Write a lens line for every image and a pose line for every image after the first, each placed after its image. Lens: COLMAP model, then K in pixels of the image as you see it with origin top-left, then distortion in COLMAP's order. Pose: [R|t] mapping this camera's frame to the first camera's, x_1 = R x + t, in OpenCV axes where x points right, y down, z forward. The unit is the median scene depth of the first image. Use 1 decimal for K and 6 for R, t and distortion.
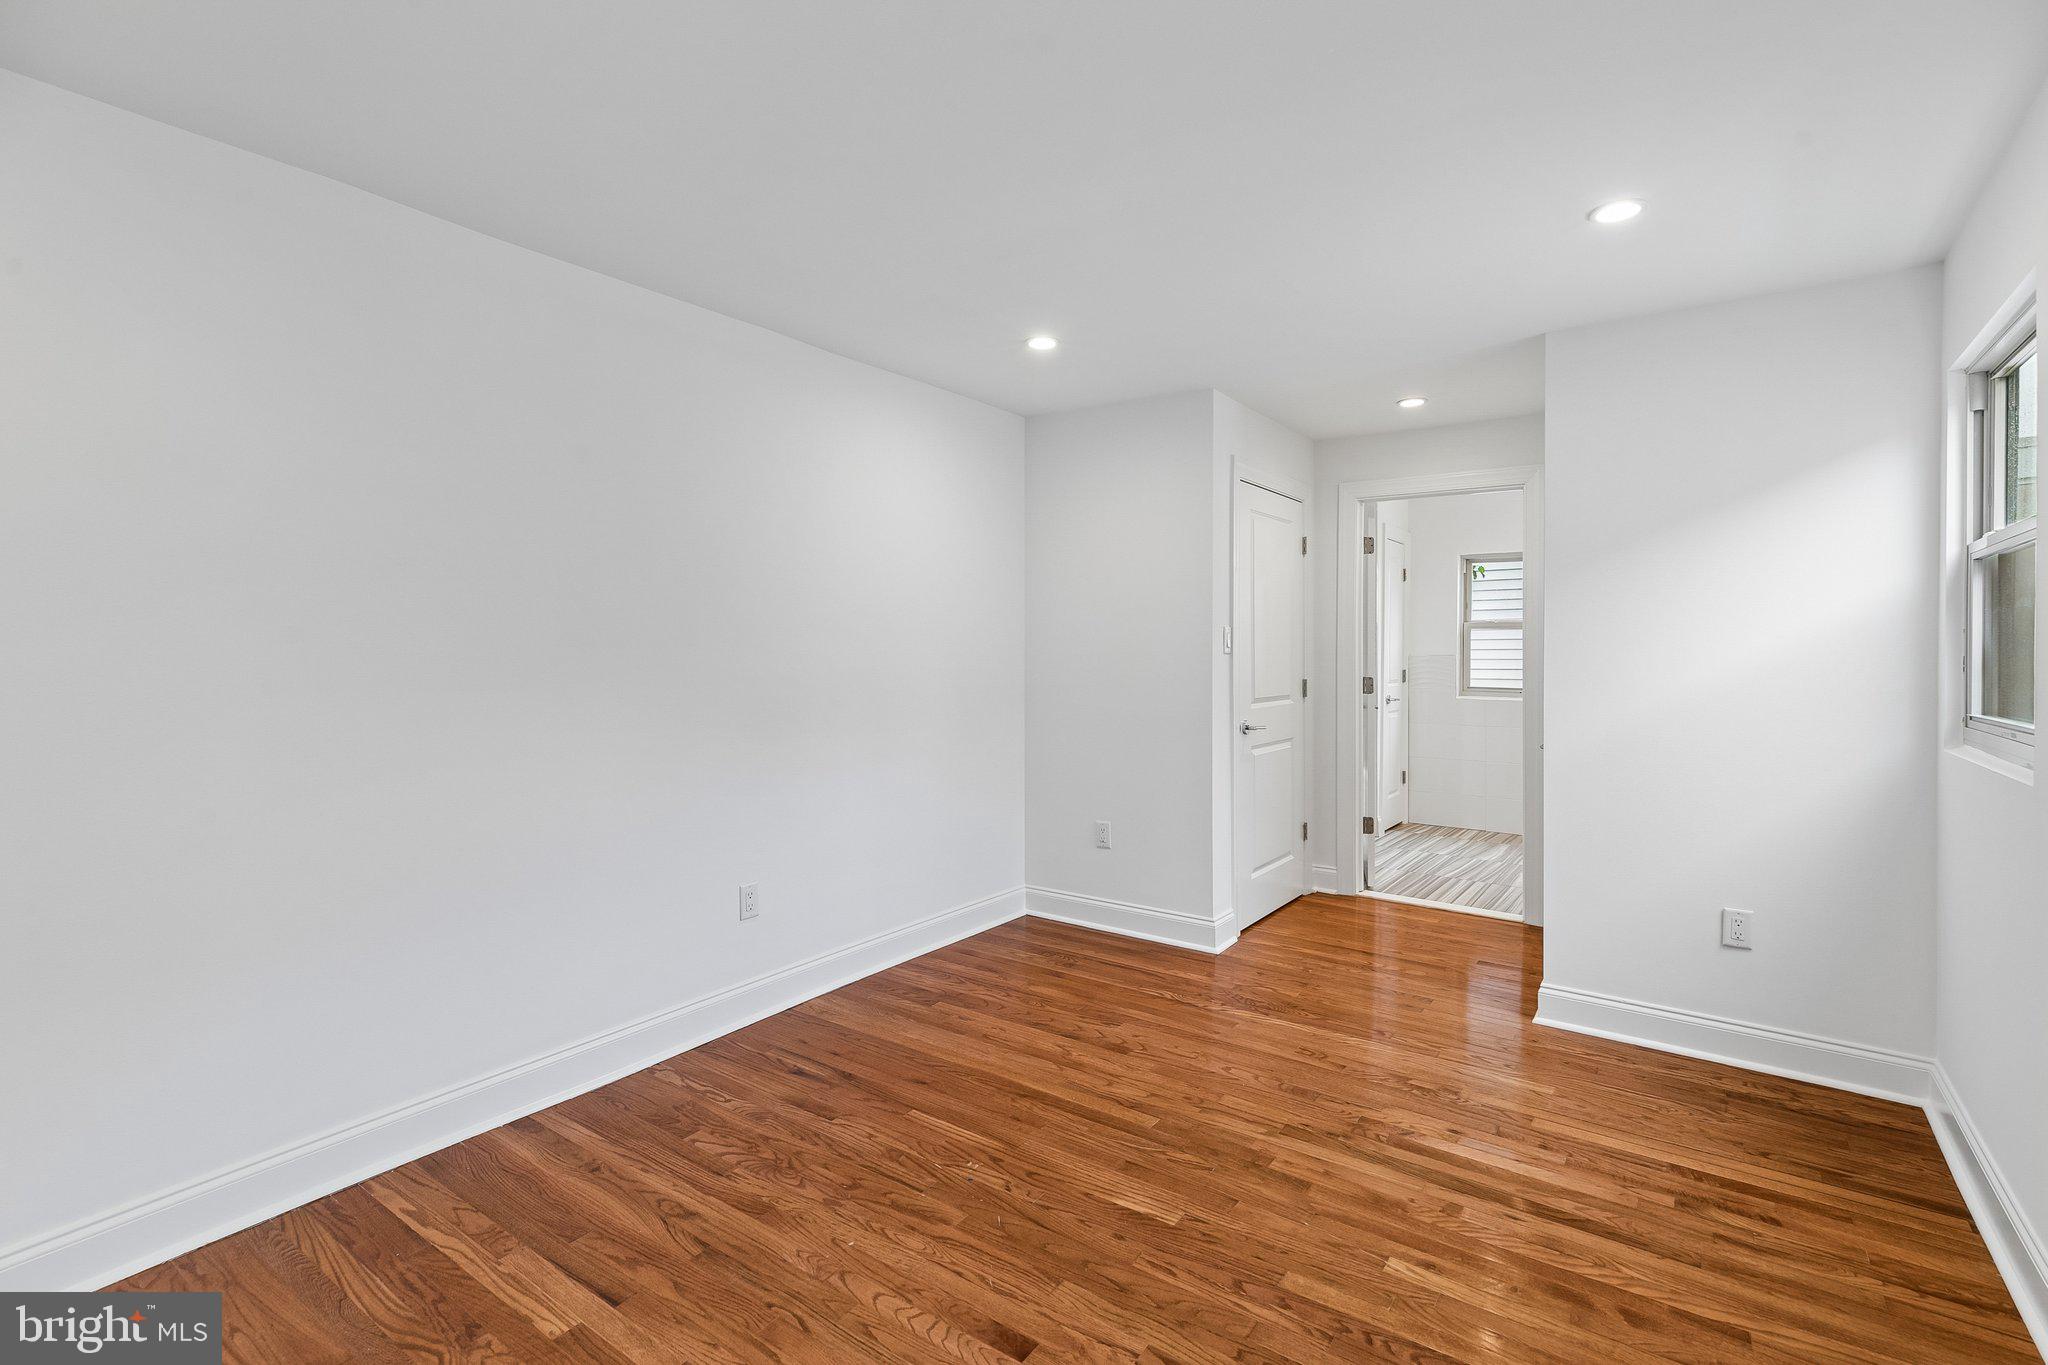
lens RADIAL K [[933.6, 0, 1040.6], [0, 933.6, 650.0], [0, 0, 1]] dist [0.006357, -0.000754]
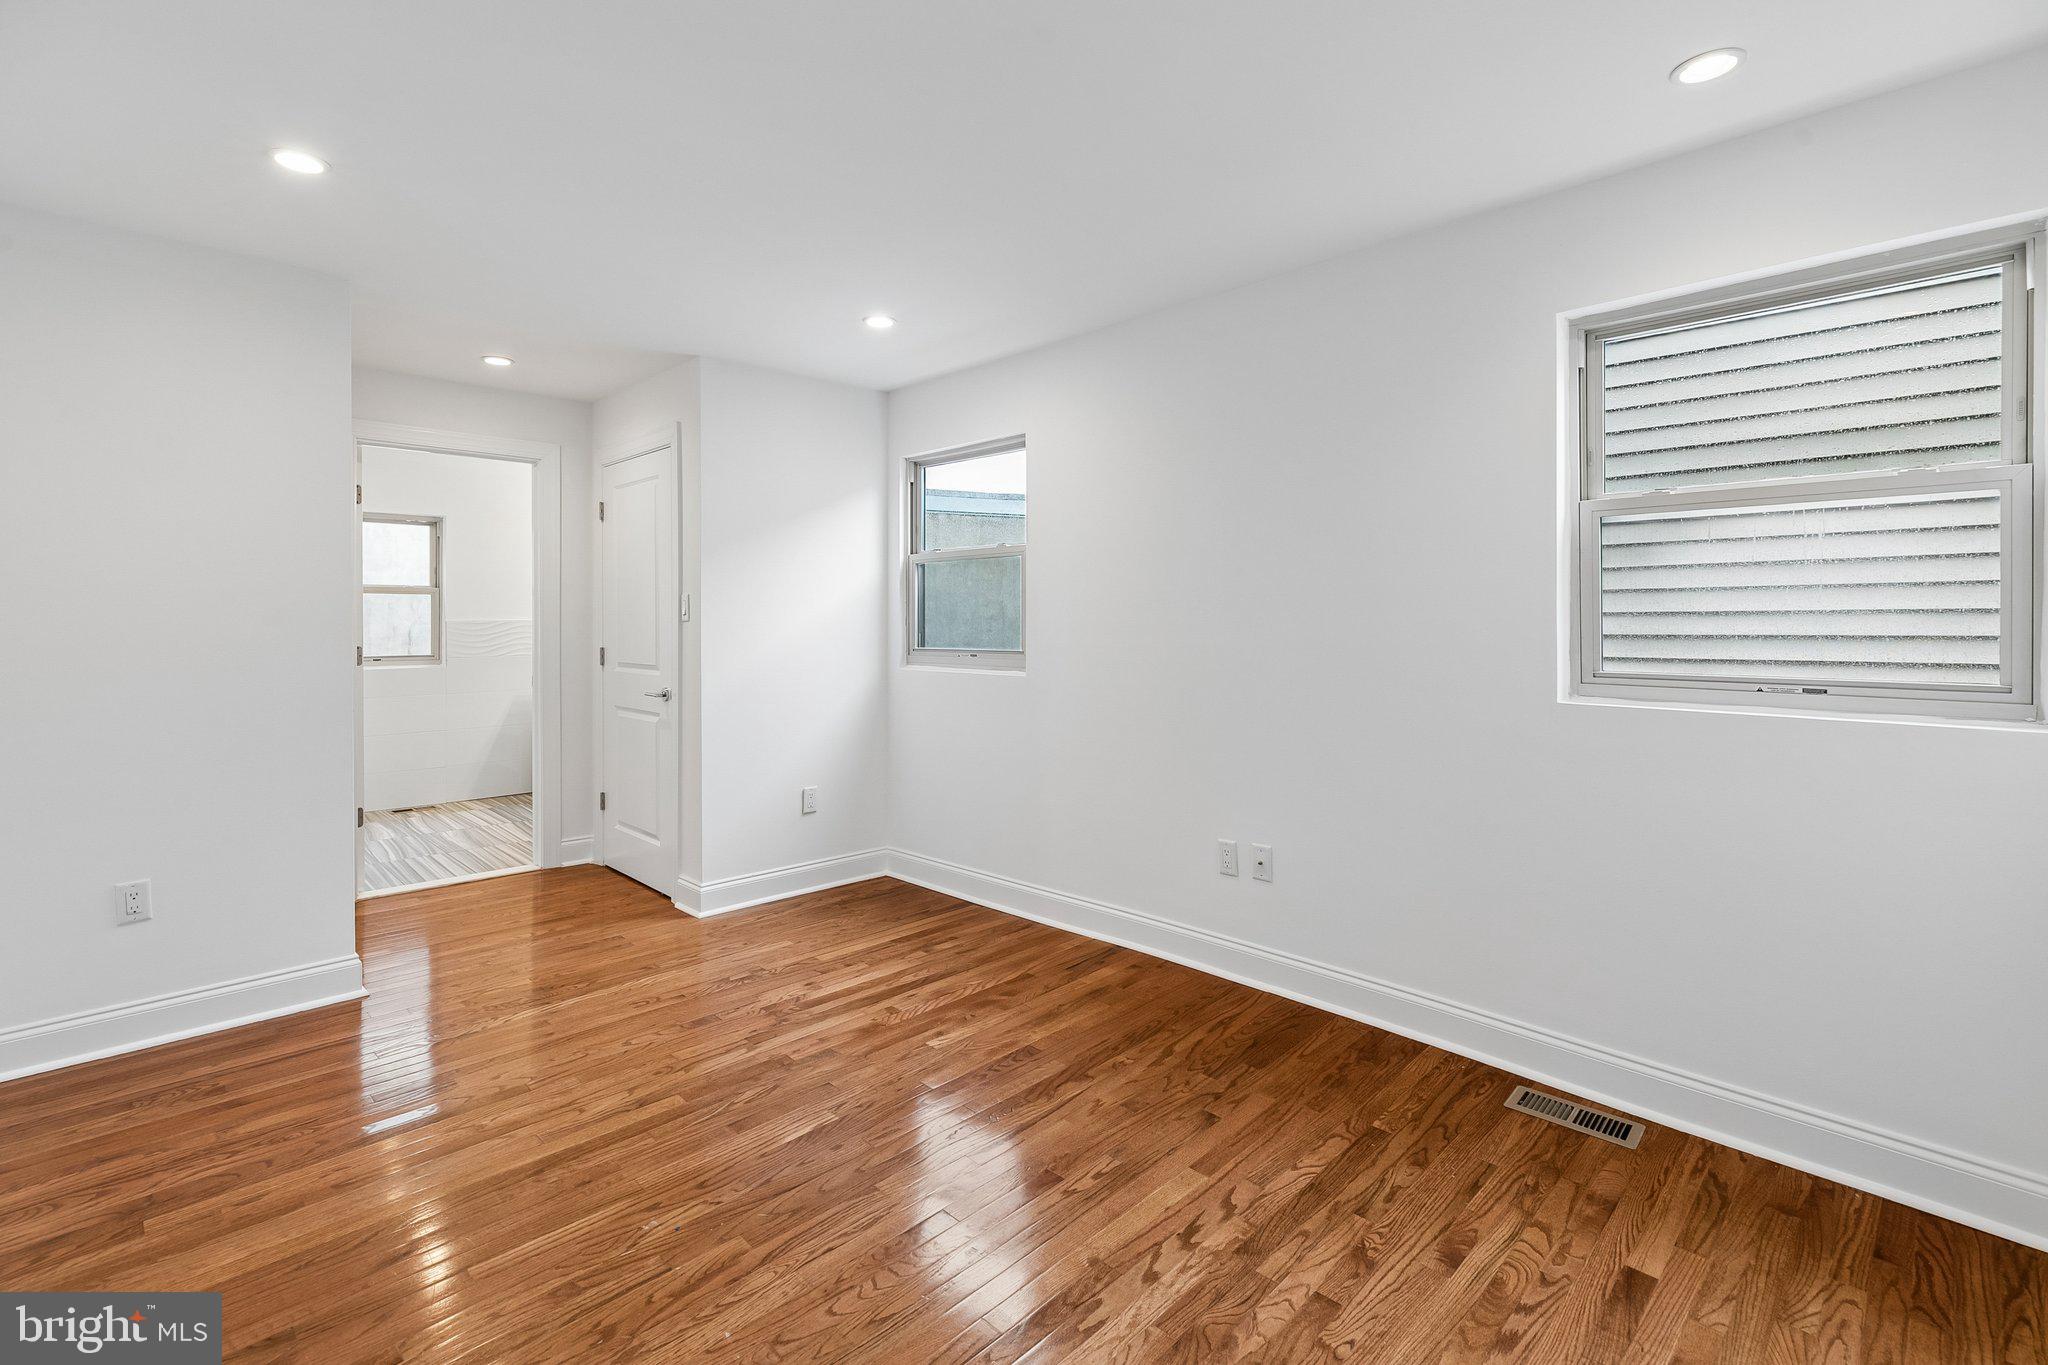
lens RADIAL K [[933.6, 0, 1009.8], [0, 933.6, 621.6], [0, 0, 1]] dist [0.006357, -0.000754]
pose [[0.181011, -0.007815, 0.983450, -0.836536], [0.003424, 0.999967, 0.007316, 0.003761], [-0.983475, 0.002043, 0.181032, 0.528336]]
